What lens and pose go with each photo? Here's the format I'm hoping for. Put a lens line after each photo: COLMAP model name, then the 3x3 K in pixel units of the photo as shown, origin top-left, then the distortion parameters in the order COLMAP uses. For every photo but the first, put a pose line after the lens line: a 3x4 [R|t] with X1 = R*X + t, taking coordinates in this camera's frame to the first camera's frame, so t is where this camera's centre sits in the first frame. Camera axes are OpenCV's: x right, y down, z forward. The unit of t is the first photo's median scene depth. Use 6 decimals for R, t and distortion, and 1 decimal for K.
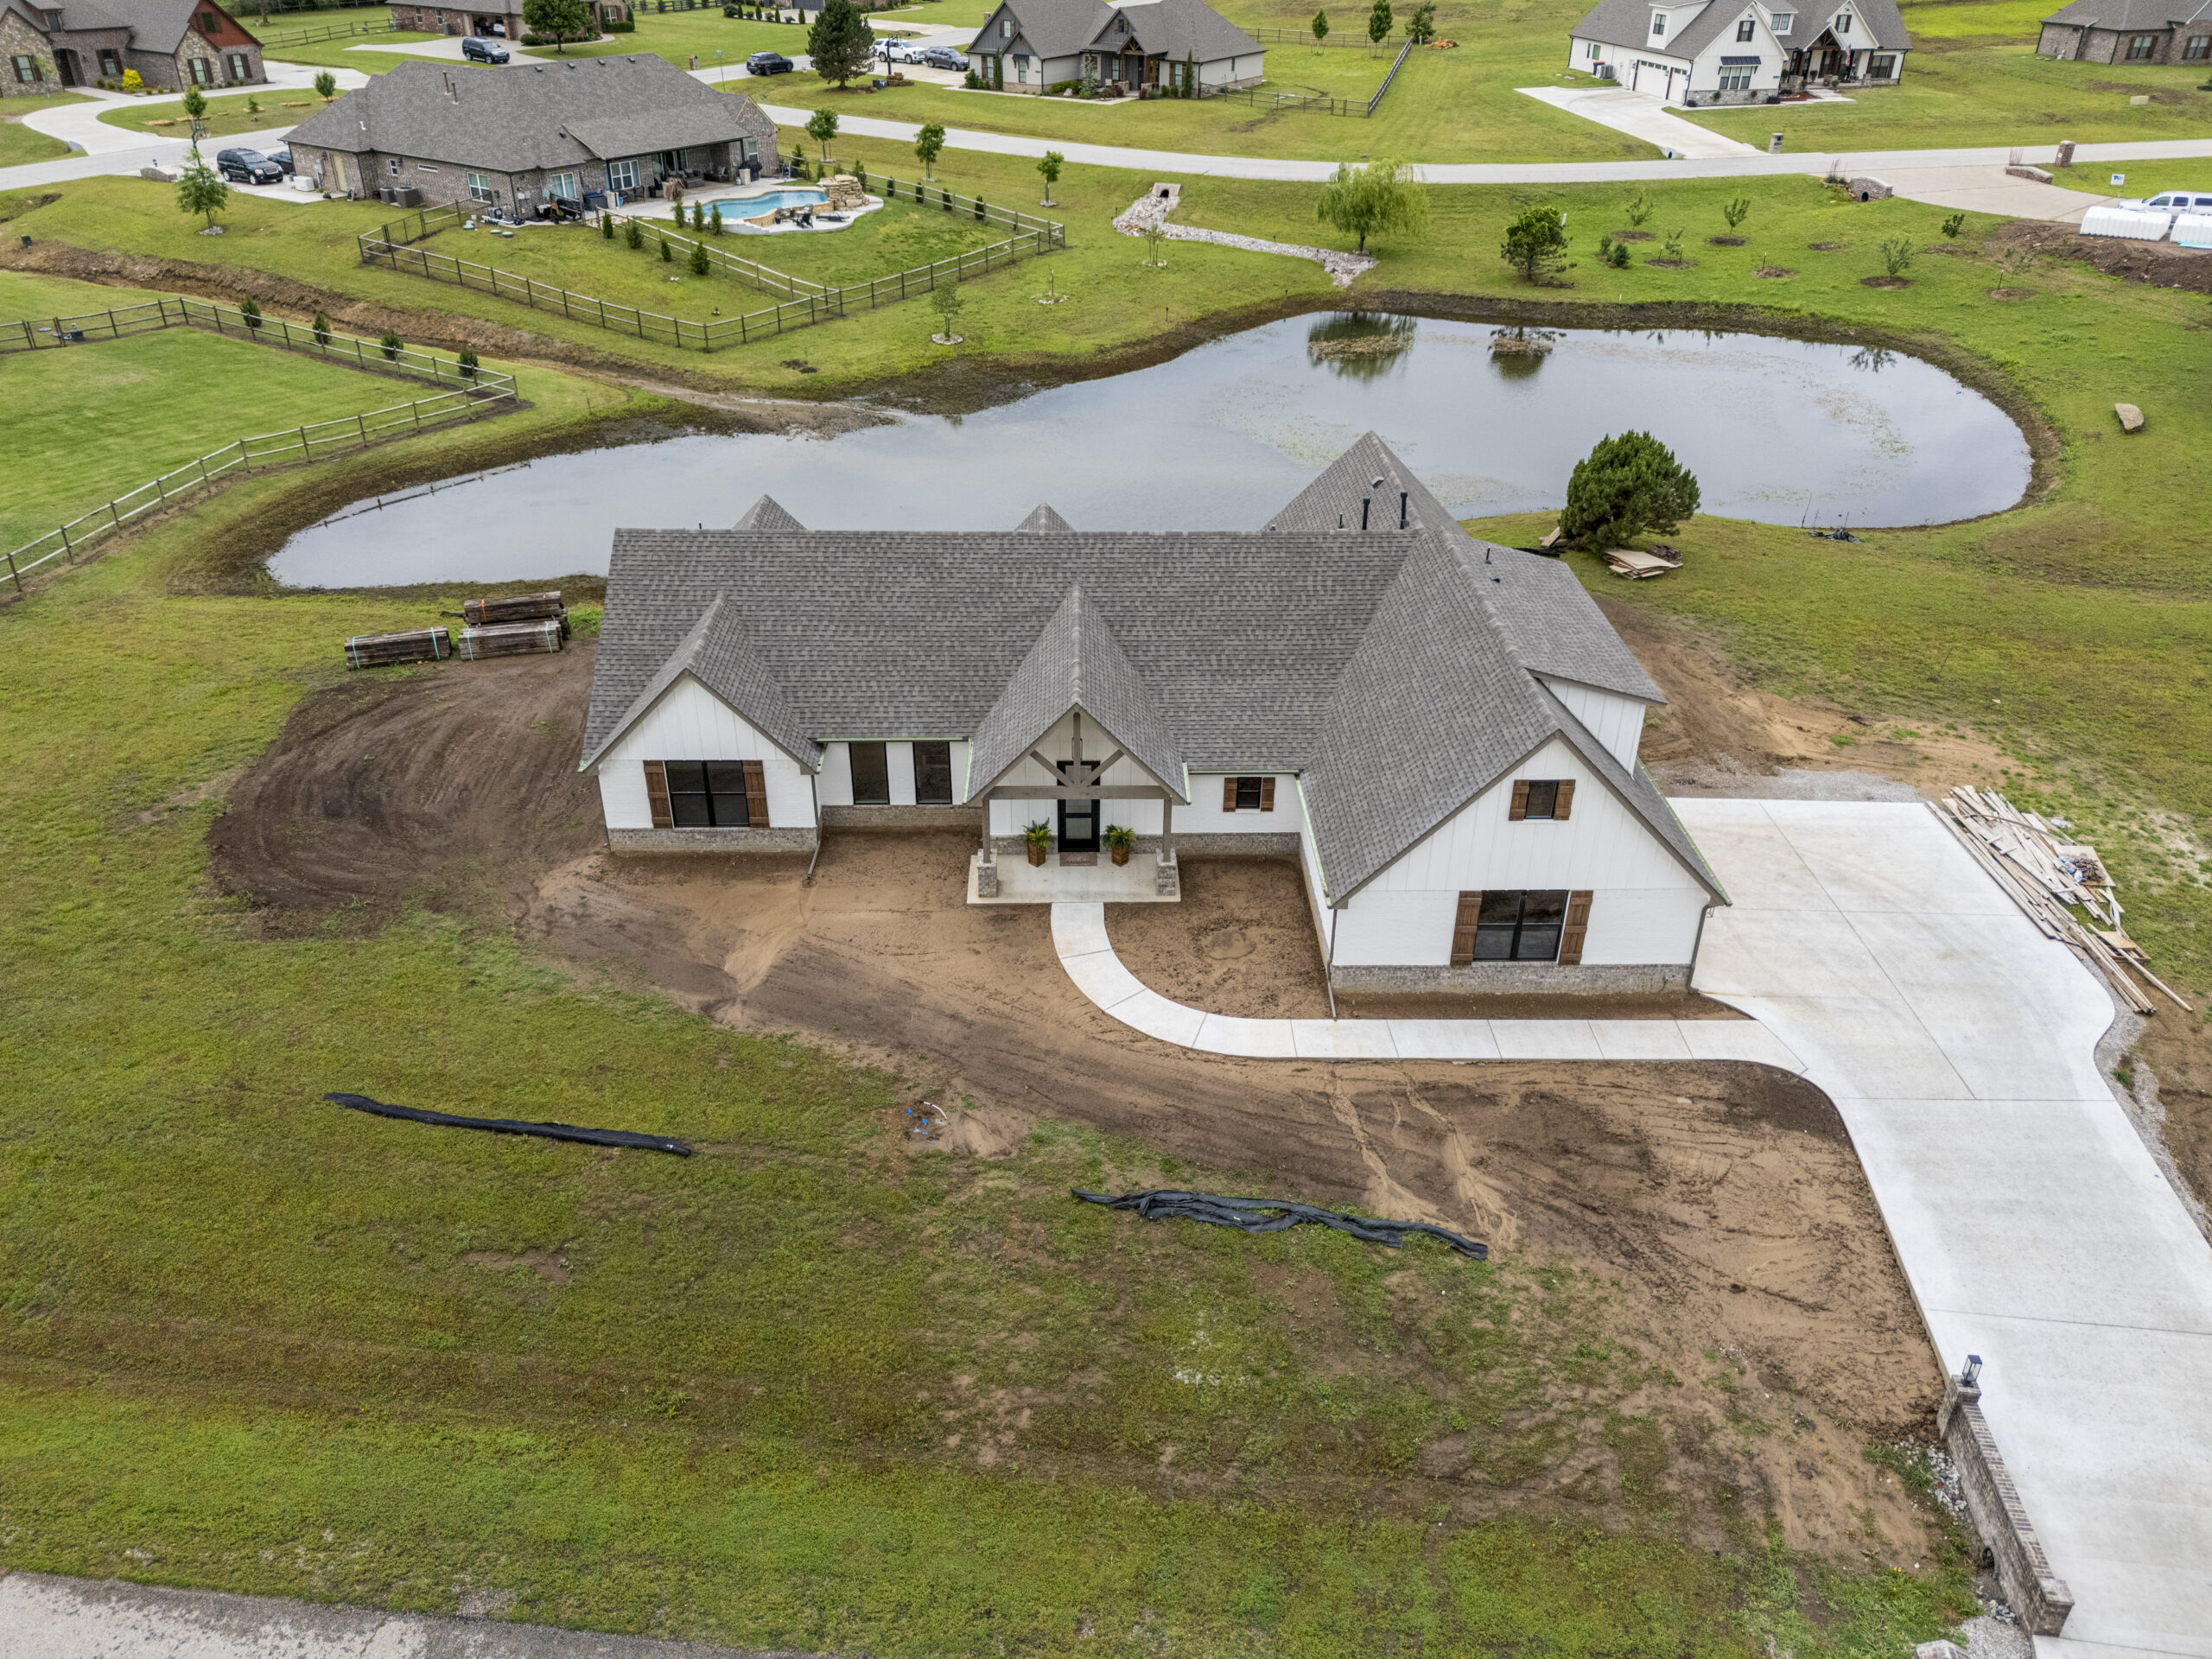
lens RADIAL K [[1620.2, 0, 1102.3], [0, 1620.2, 845.0], [0, 0, 1]] dist [0.062205, -0.043948]
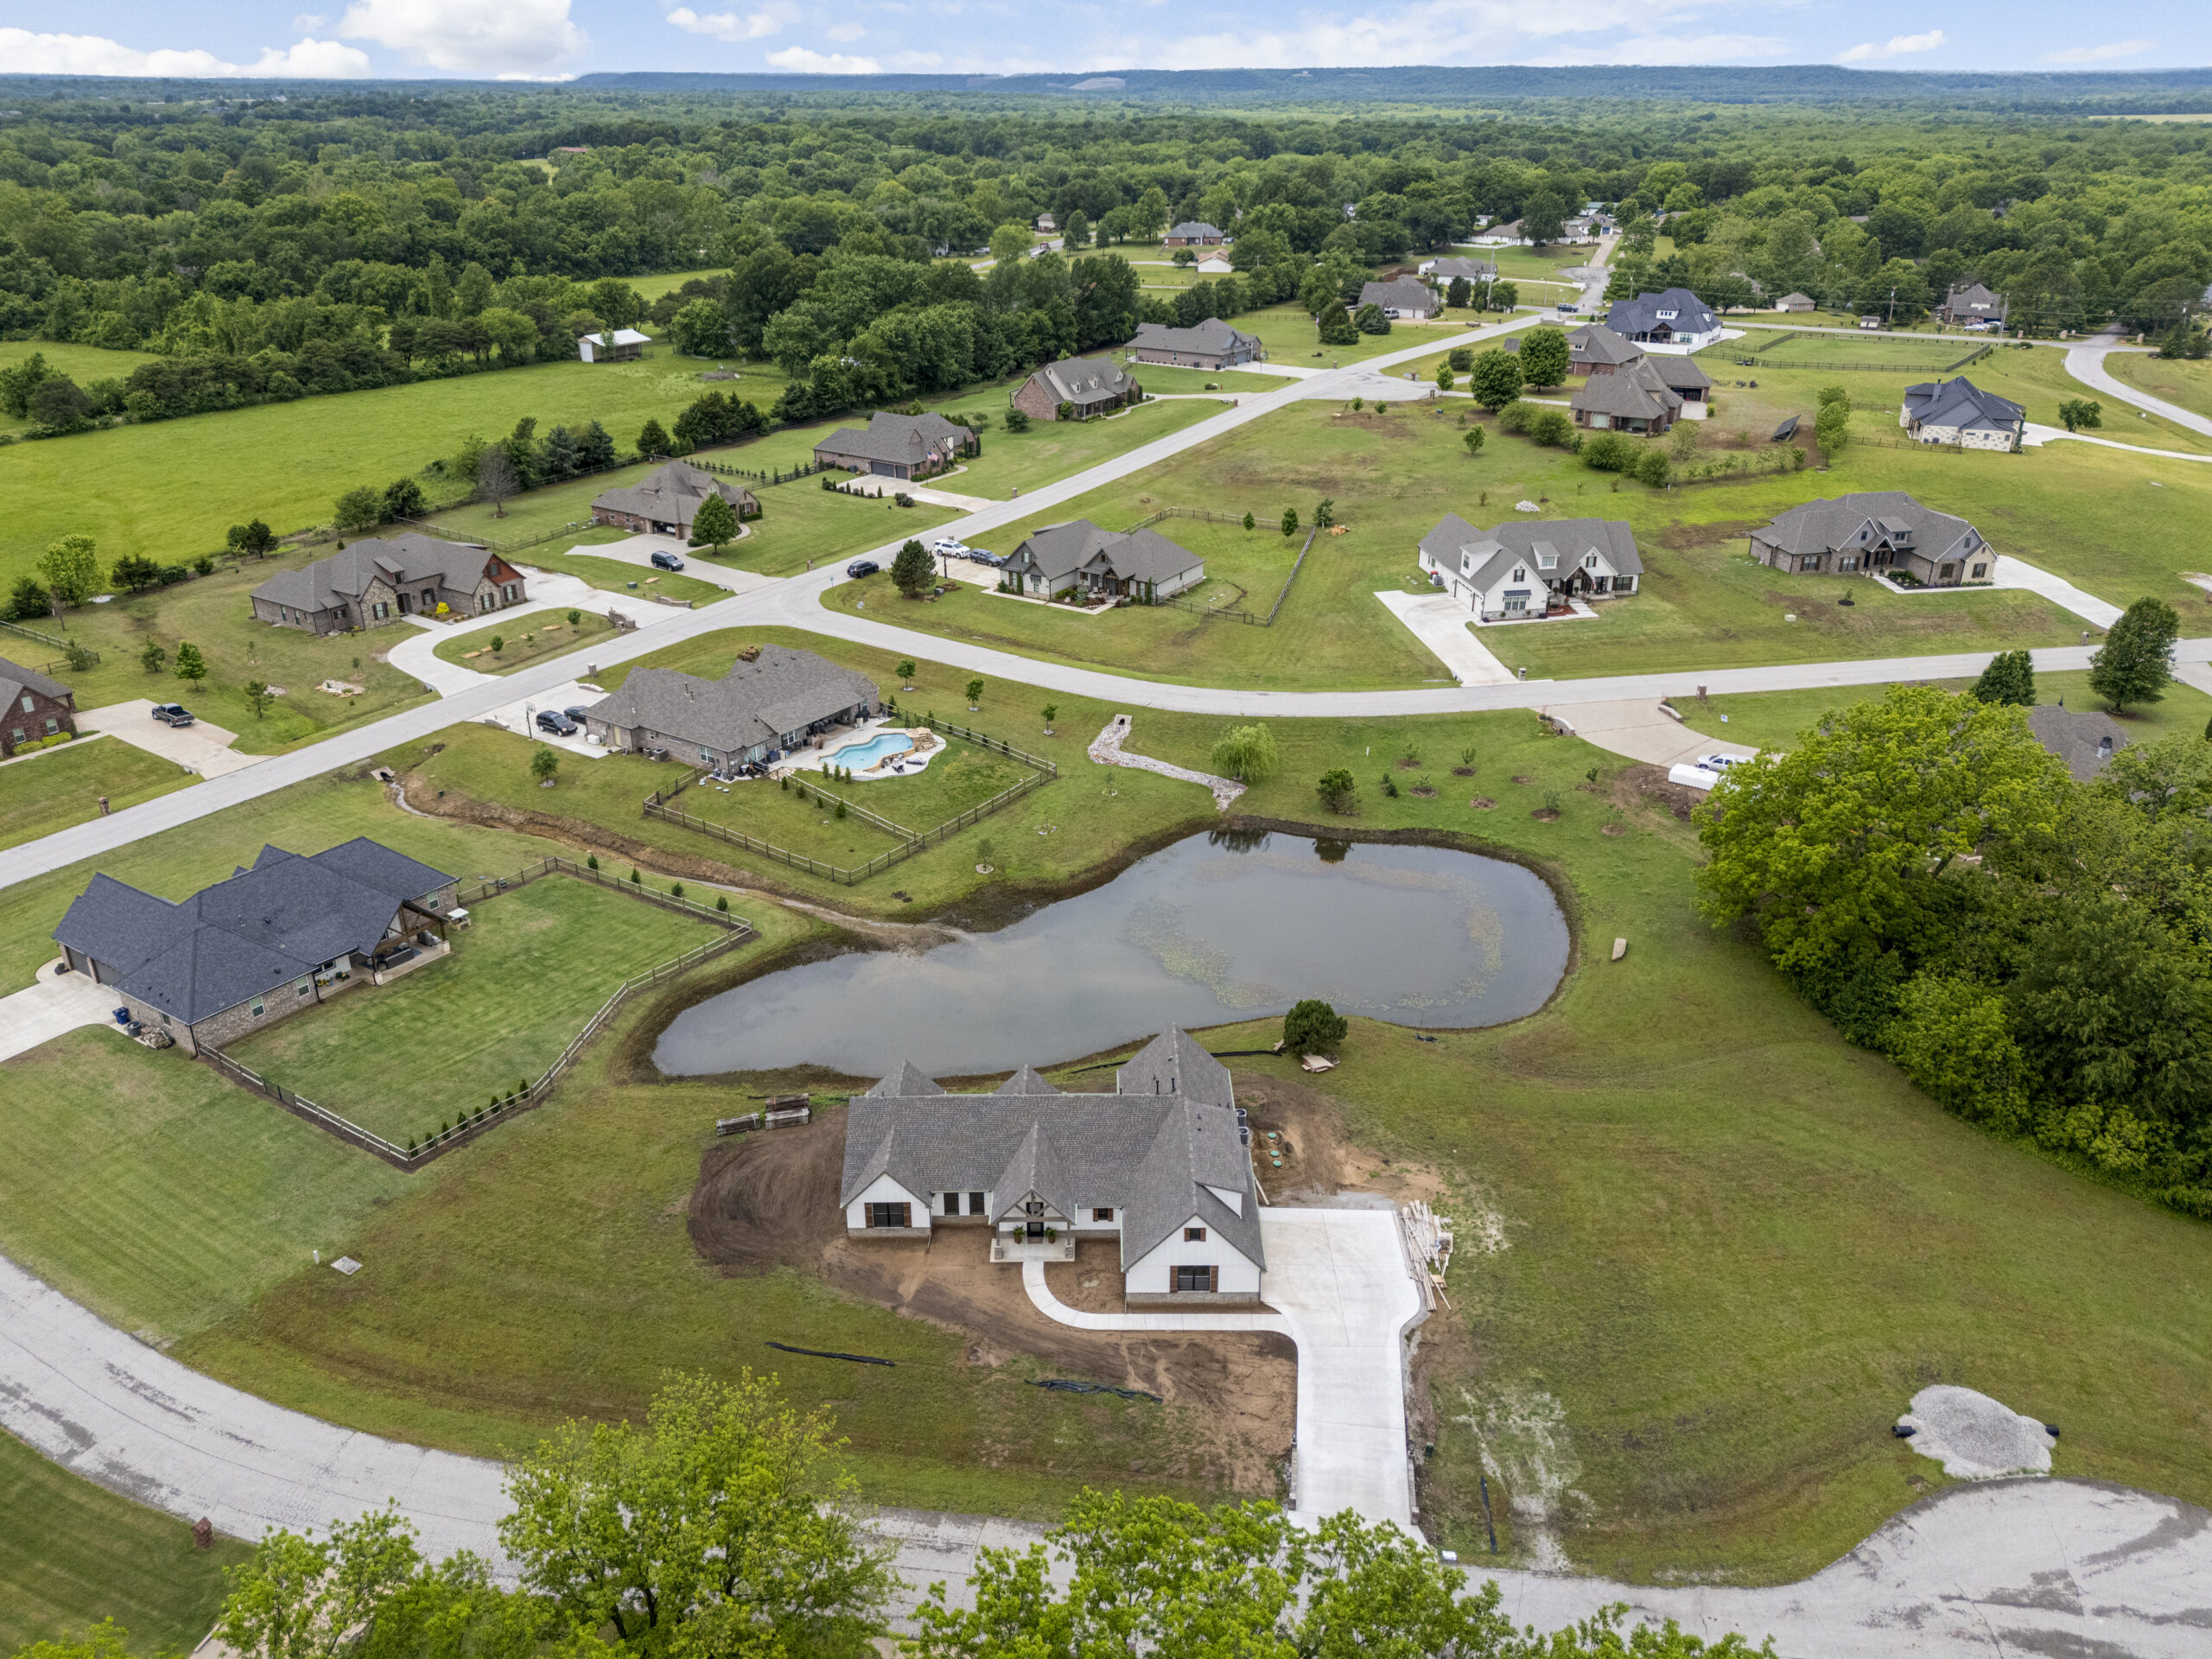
lens RADIAL K [[1620.2, 0, 1101.0], [0, 1620.2, 834.7], [0, 0, 1]] dist [0.062205, -0.043948]
pose [[0.999823, -0.001248, -0.018763, 0.134872], [-0.000825, 0.993926, -0.110048, -0.338540], [0.018786, 0.110044, 0.993749, -1.561459]]
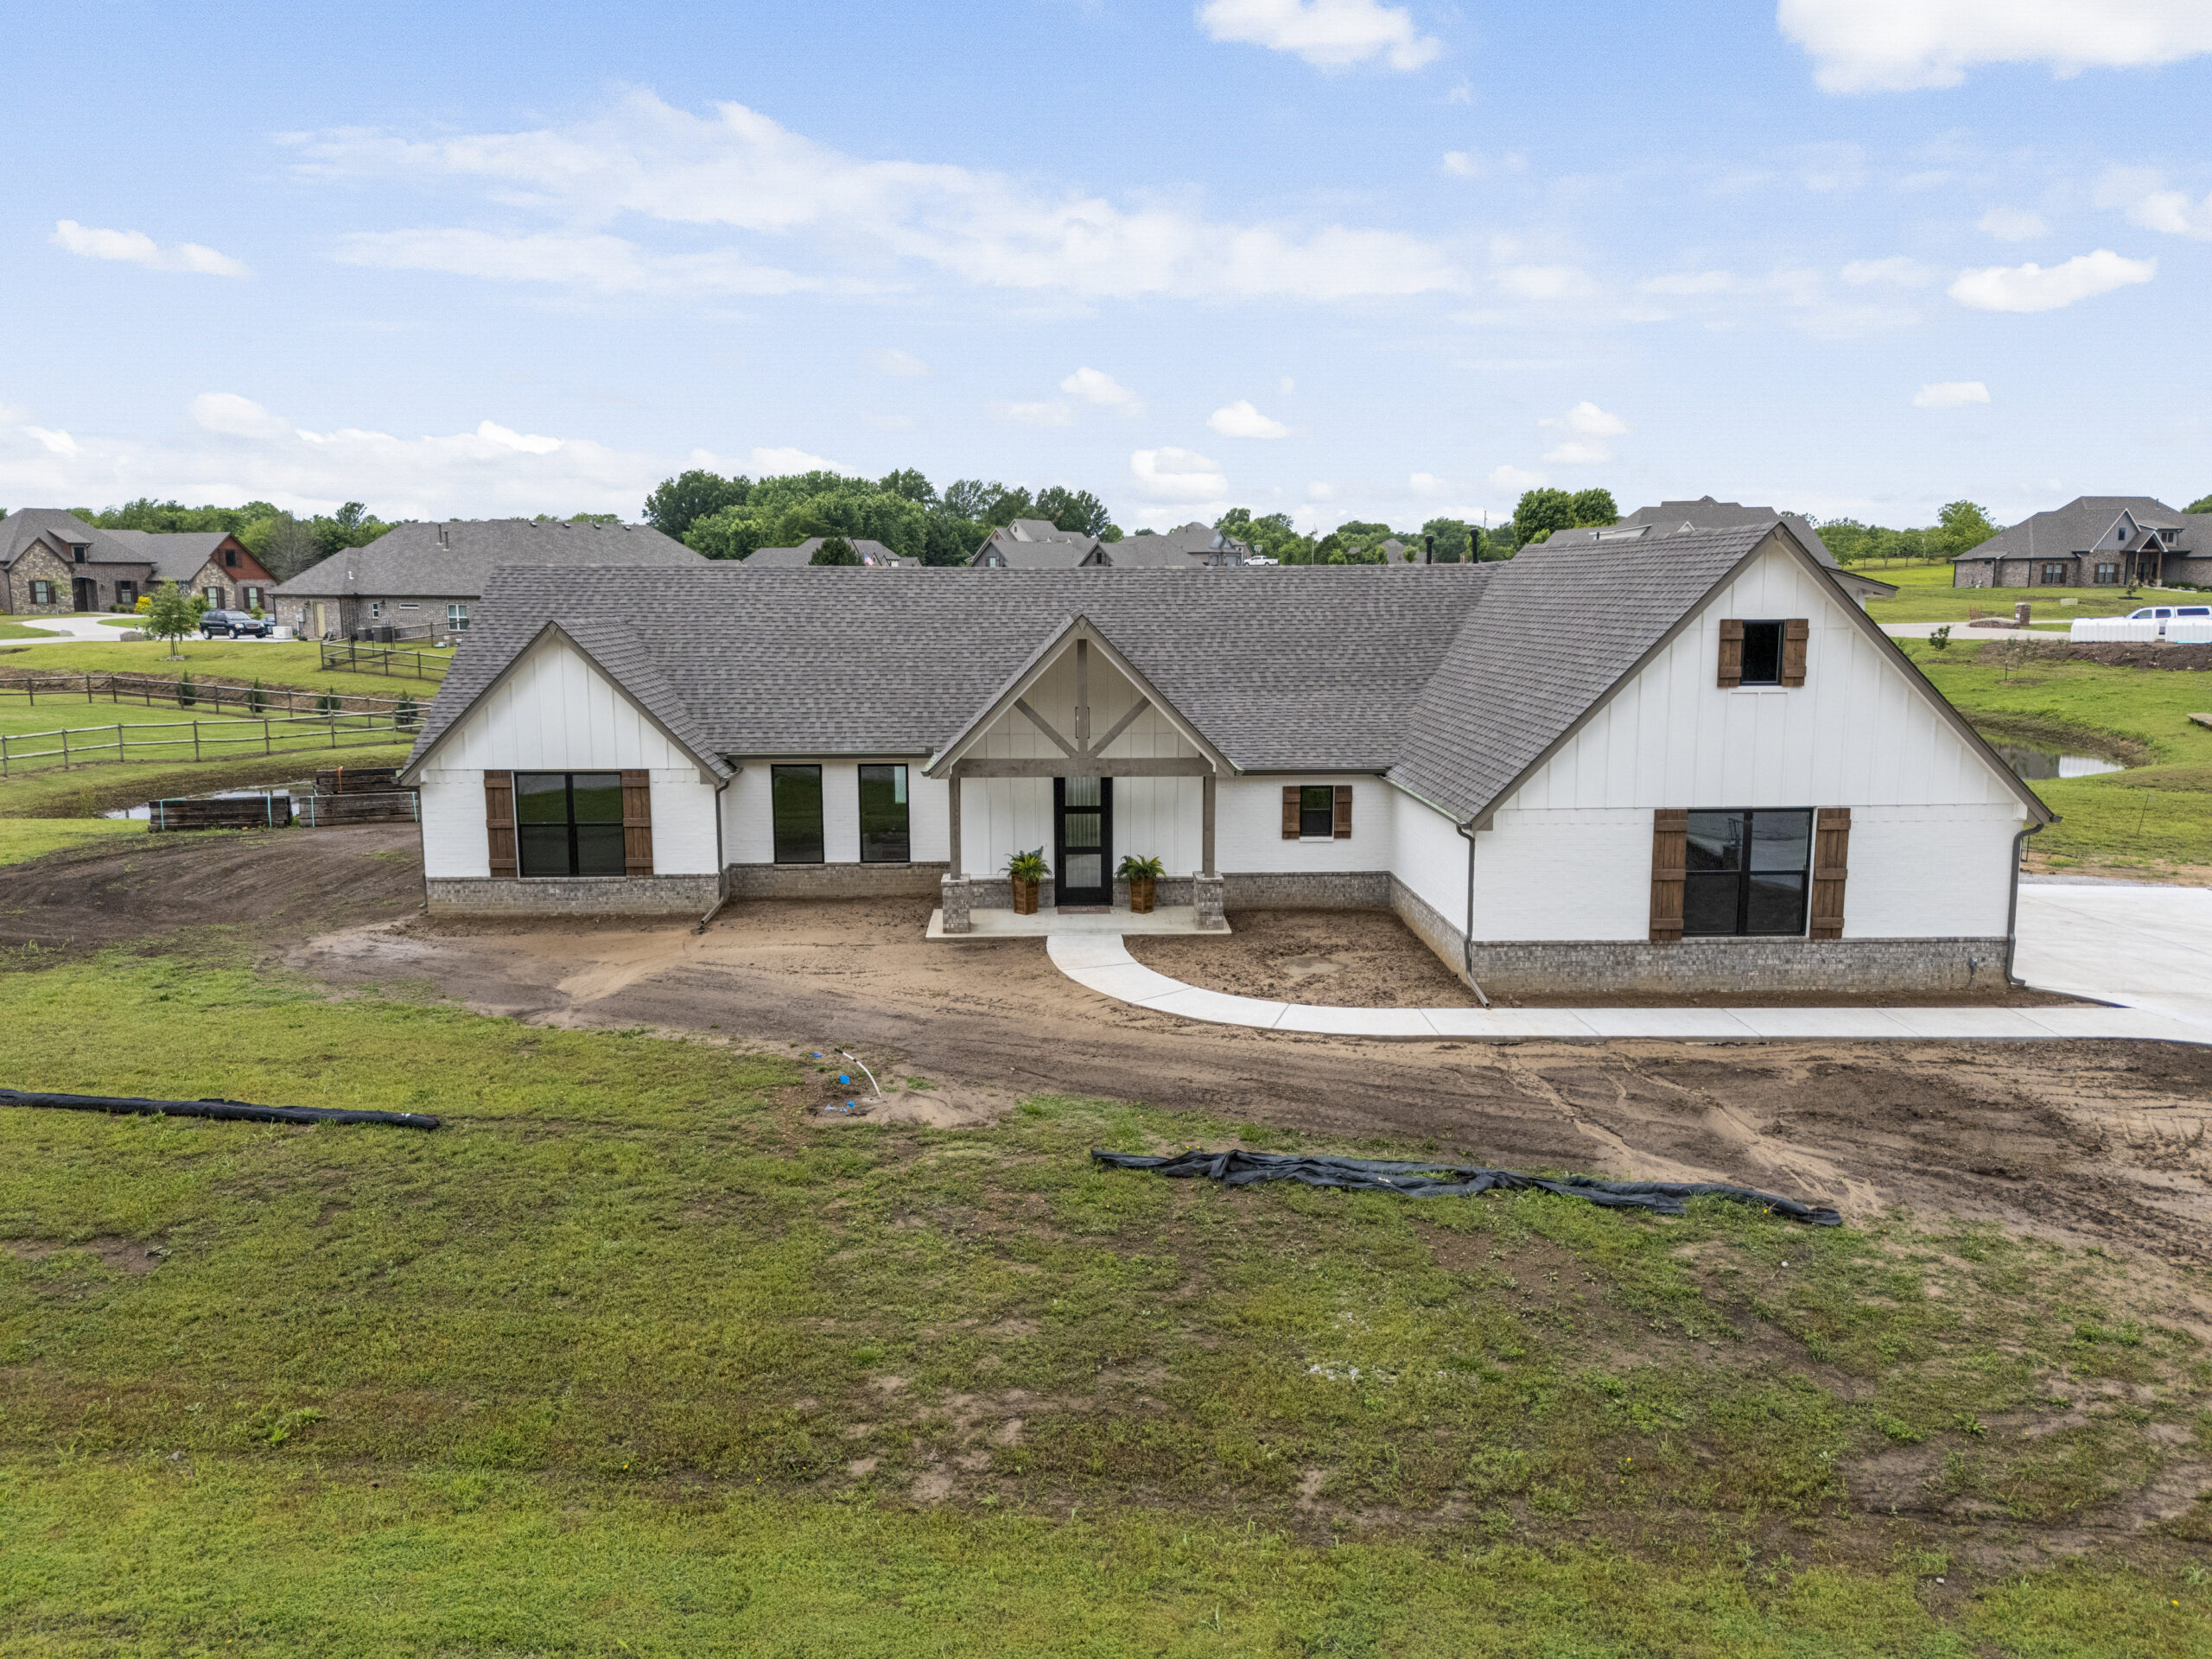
lens RADIAL K [[1620.2, 0, 1105.1], [0, 1620.2, 849.1], [0, 0, 1]] dist [0.062205, -0.043948]
pose [[0.999771, -0.013943, 0.016219, -0.016829], [0.018946, 0.929230, -0.369016, 0.250122], [-0.009926, 0.369239, 0.929282, 0.325897]]
